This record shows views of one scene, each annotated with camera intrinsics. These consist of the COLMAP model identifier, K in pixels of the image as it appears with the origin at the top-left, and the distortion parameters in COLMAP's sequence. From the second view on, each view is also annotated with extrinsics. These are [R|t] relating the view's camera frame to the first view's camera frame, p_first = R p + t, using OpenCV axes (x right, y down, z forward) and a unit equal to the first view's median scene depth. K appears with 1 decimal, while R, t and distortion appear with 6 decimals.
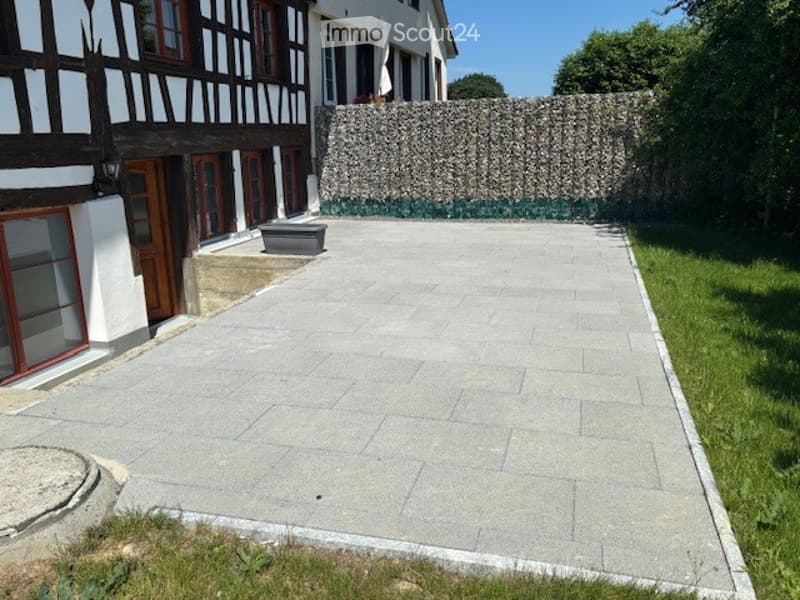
lens RADIAL K [[621.1, 0, 400.0], [0, 621.1, 300.0], [0, 0, 1]] dist [0.025897, -0.045452]
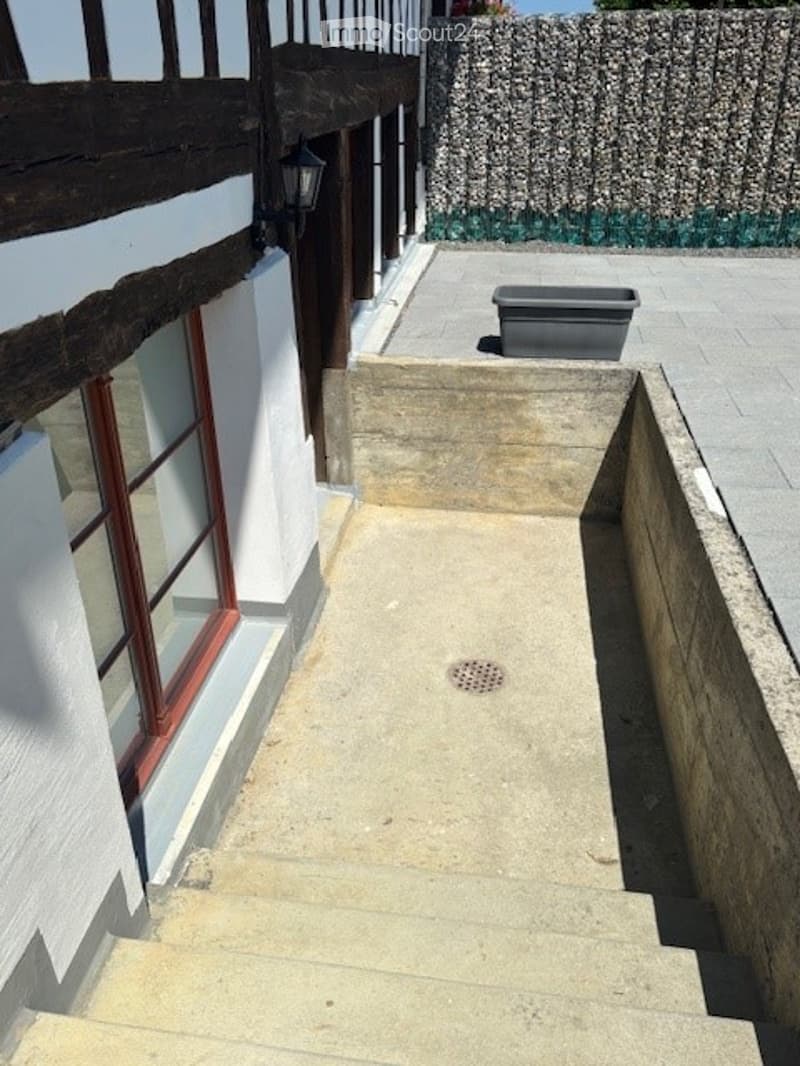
lens RADIAL K [[827.6, 0, 400.0], [0, 827.6, 533.0], [0, 0, 1]] dist [0.025897, -0.045452]
pose [[0.994230, -0.047564, 0.096144, -0.255645], [0.022953, 0.969890, 0.242461, -0.070479], [-0.104782, -0.238855, 0.965385, 0.254710]]
